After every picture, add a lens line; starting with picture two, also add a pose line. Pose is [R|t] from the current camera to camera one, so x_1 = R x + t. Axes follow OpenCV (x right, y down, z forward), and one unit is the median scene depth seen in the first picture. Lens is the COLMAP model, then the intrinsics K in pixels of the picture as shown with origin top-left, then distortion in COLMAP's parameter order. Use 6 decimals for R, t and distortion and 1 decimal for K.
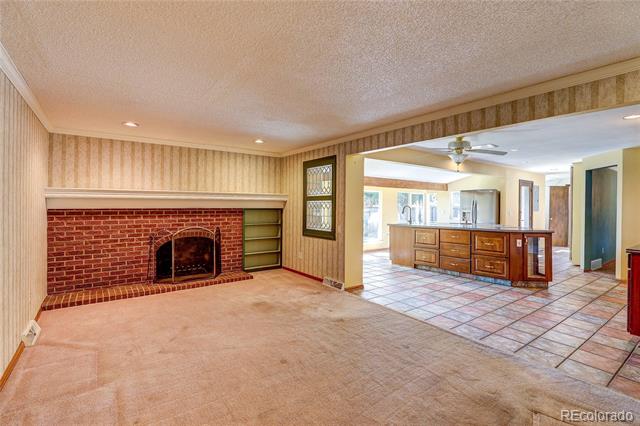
lens RADIAL K [[303.3, 0, 320.0], [0, 303.3, 213.0], [0, 0, 1]] dist [-0.001329, -0.000466]
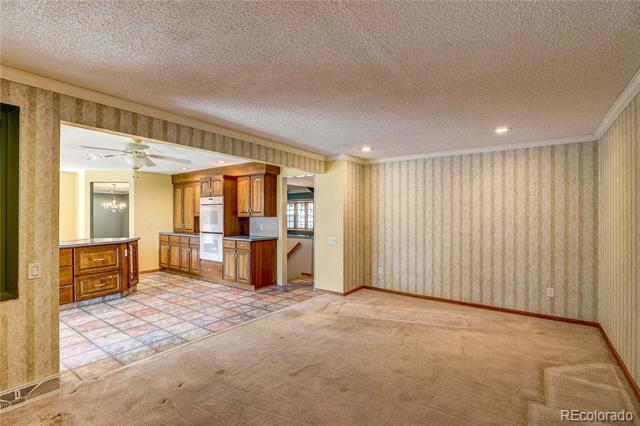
lens RADIAL K [[303.3, 0, 320.0], [0, 303.3, 213.0], [0, 0, 1]] dist [-0.001329, -0.000466]
pose [[-0.313246, -0.001640, 0.949671, -0.609605], [0.024985, 0.999638, 0.009967, -0.031790], [-0.949343, 0.026850, -0.313092, 0.847349]]
